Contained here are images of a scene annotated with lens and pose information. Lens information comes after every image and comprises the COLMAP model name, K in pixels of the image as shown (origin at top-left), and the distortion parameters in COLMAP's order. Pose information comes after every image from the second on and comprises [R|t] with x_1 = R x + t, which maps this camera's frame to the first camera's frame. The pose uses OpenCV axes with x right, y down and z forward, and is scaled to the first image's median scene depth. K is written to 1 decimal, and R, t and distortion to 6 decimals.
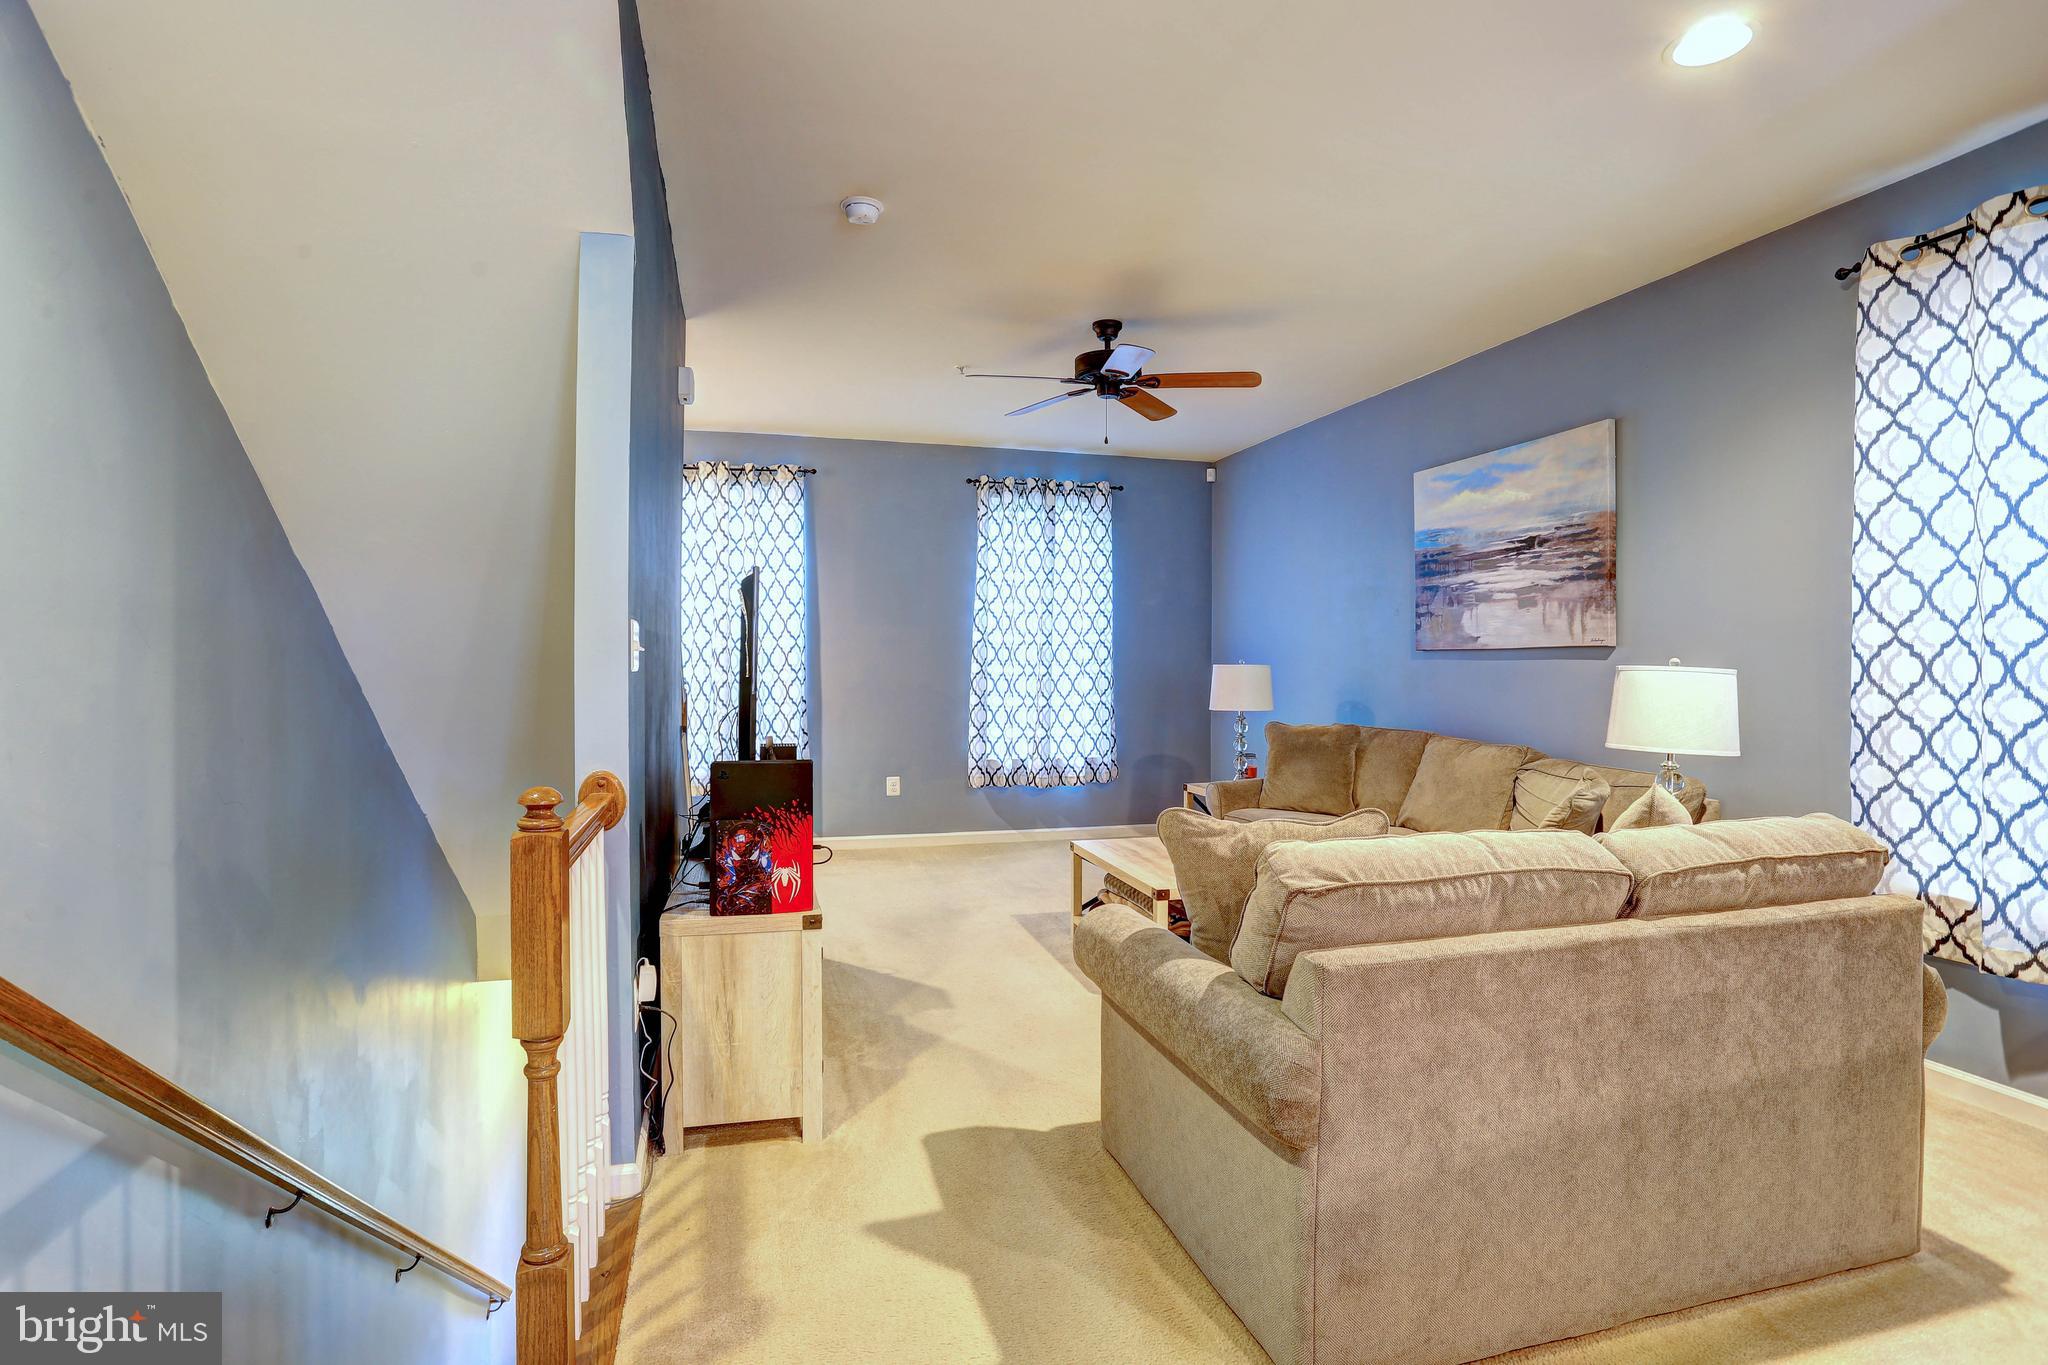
lens RADIAL K [[1005.6, 0, 1017.6], [0, 1005.6, 665.2], [0, 0, 1]] dist [-0.055543, 0.013089]
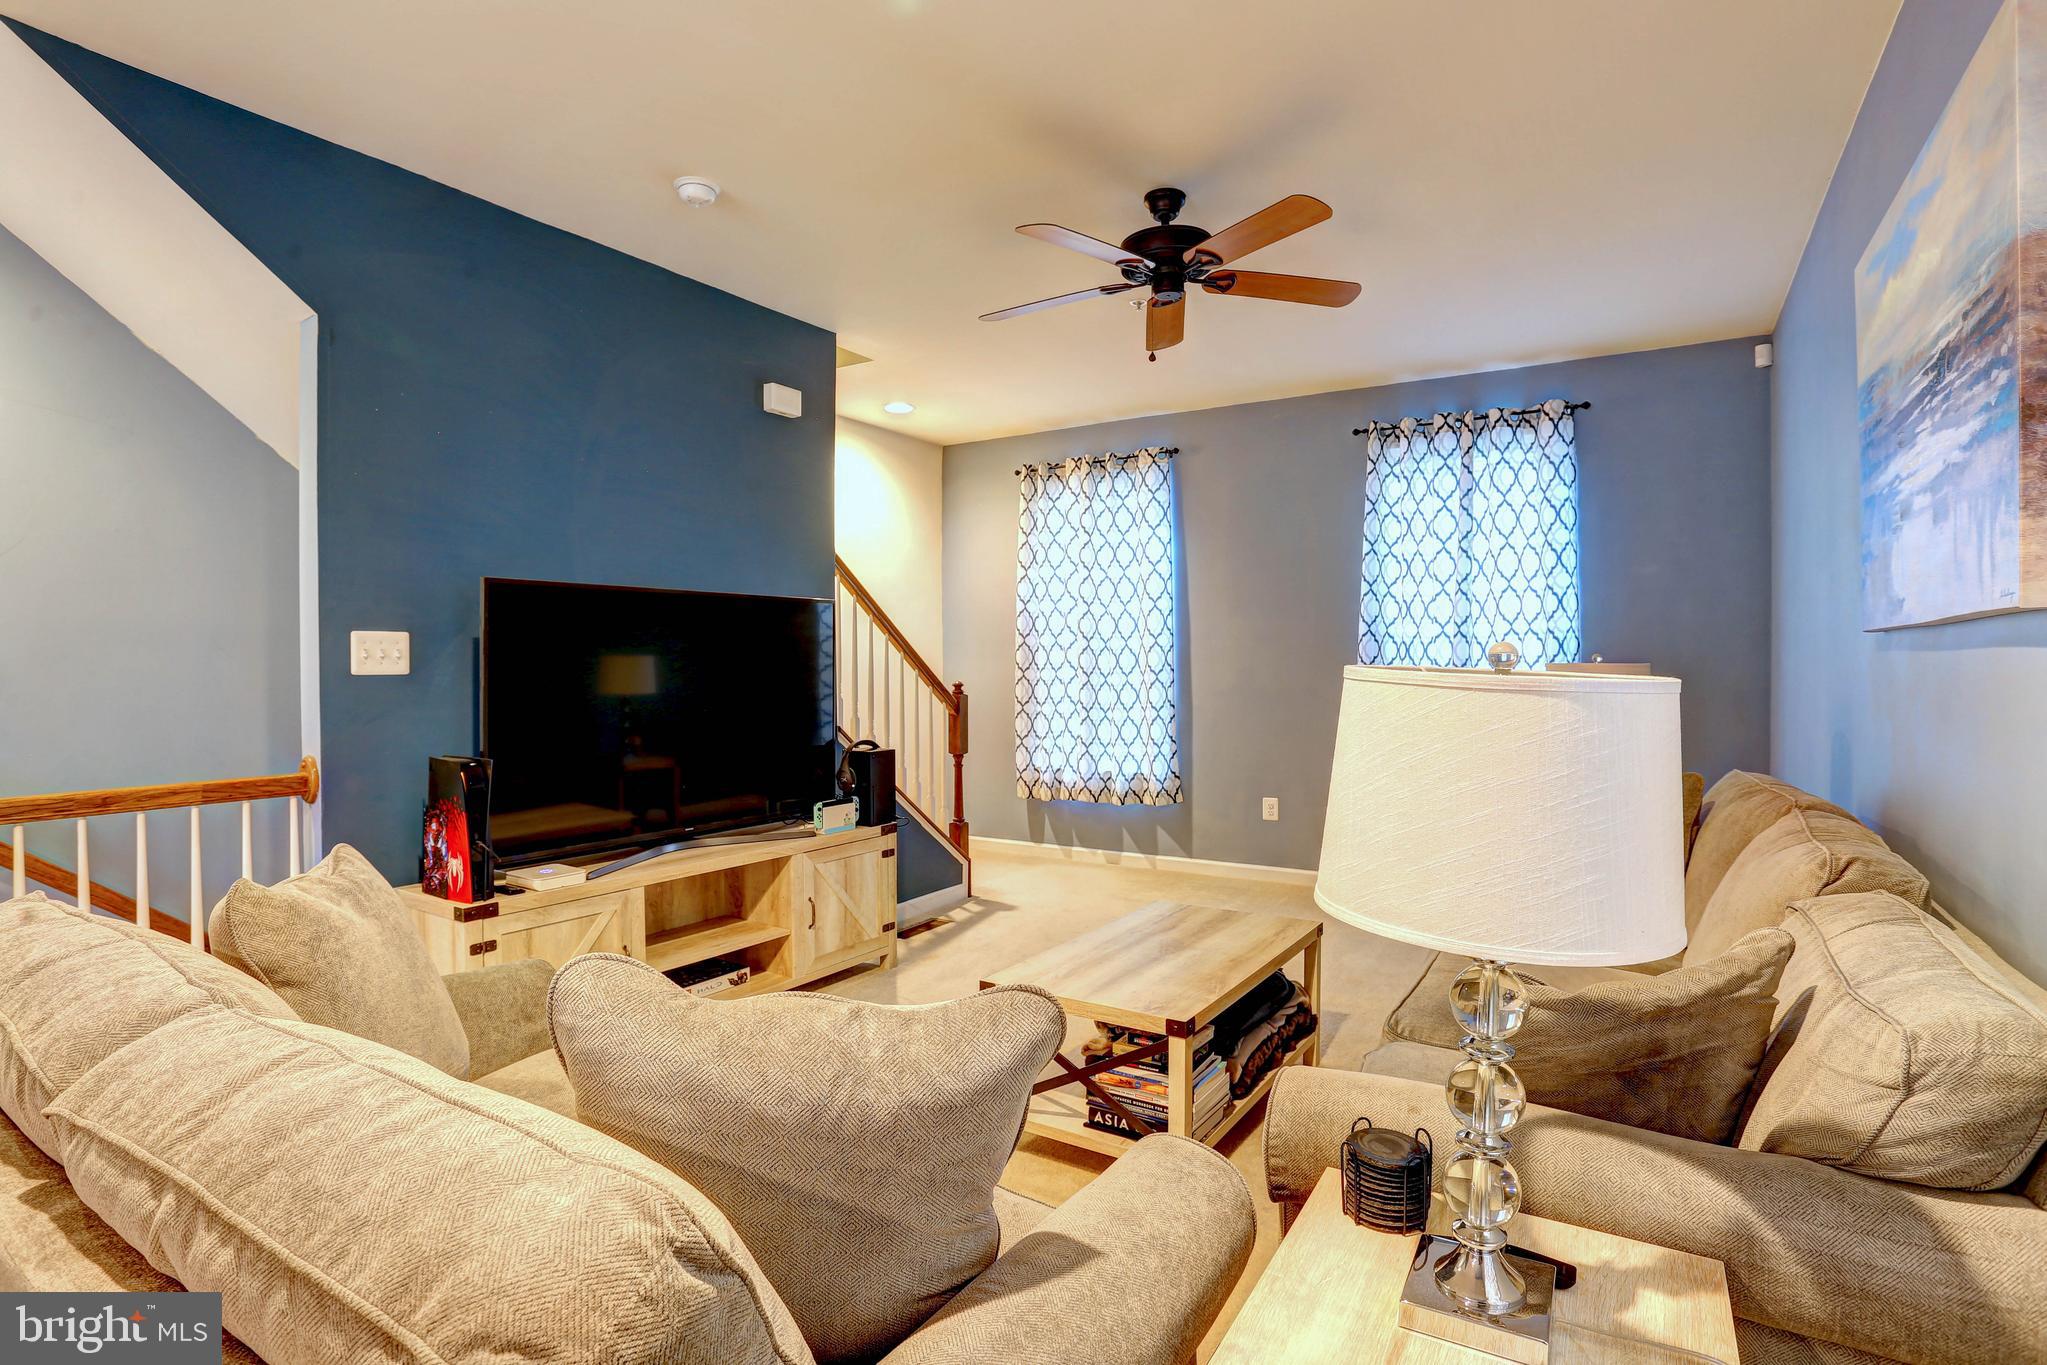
lens RADIAL K [[1005.1, 0, 1042.3], [0, 1005.1, 678.4], [0, 0, 1]] dist [-0.055543, 0.013089]
pose [[0.687154, 0.002934, -0.726506, 0.545964], [0.004051, 0.999961, 0.007869, 0.005073], [0.726500, -0.008350, 0.687115, 0.432320]]
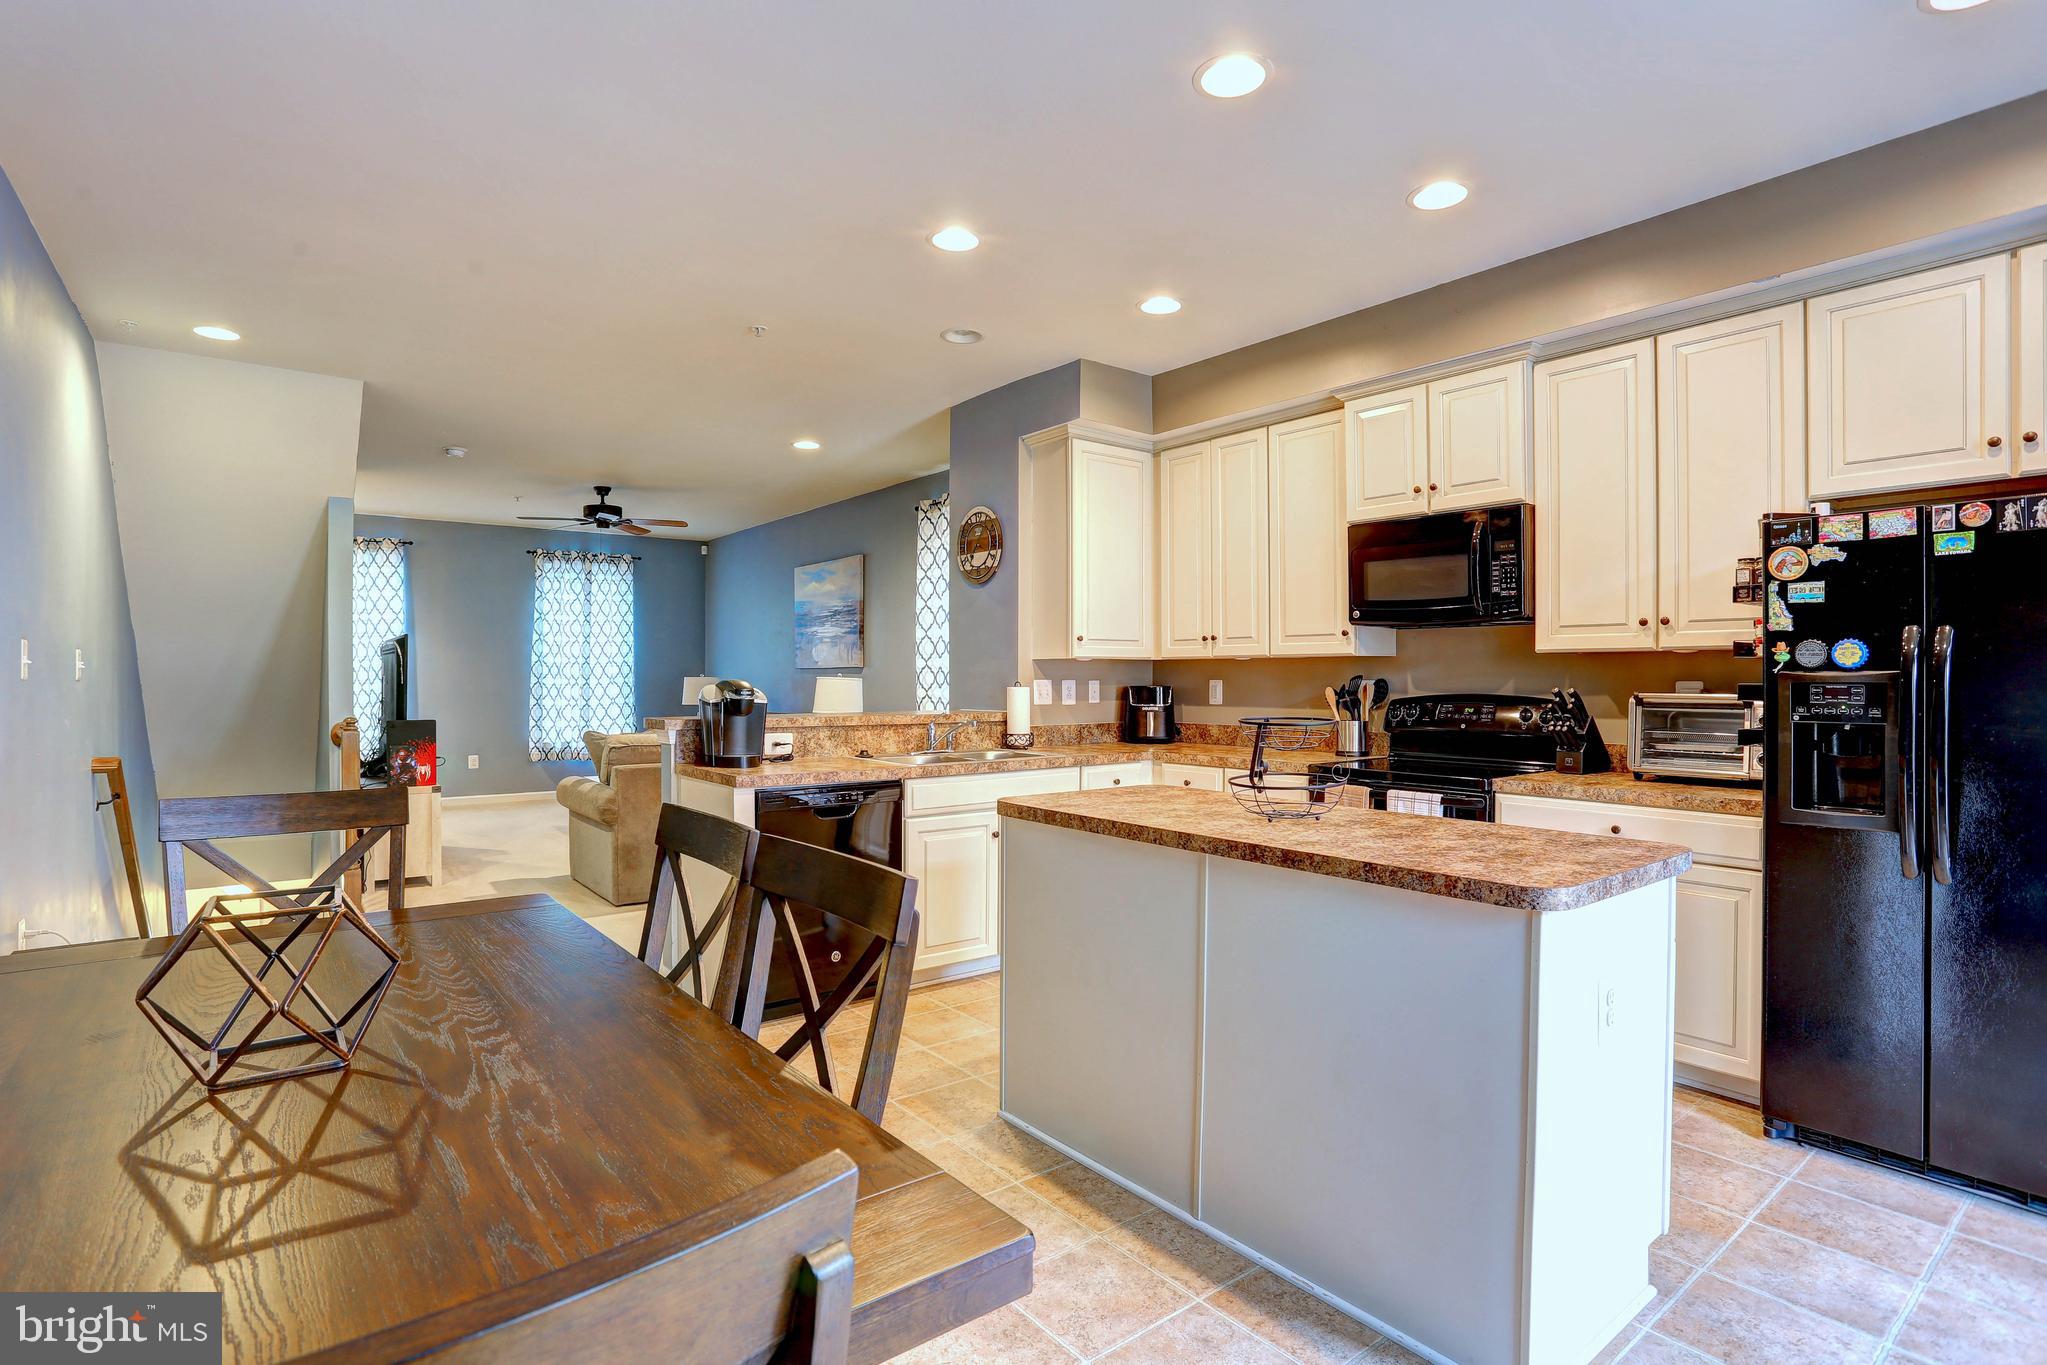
lens RADIAL K [[994.7, 0, 1023.3], [0, 994.7, 688.6], [0, 0, 1]] dist [-0.074664, 0.025177]
pose [[0.923206, -0.007819, 0.384225, 0.107358], [0.003898, 0.999932, 0.010983, 0.003891], [-0.384285, -0.008642, 0.923174, -0.915780]]
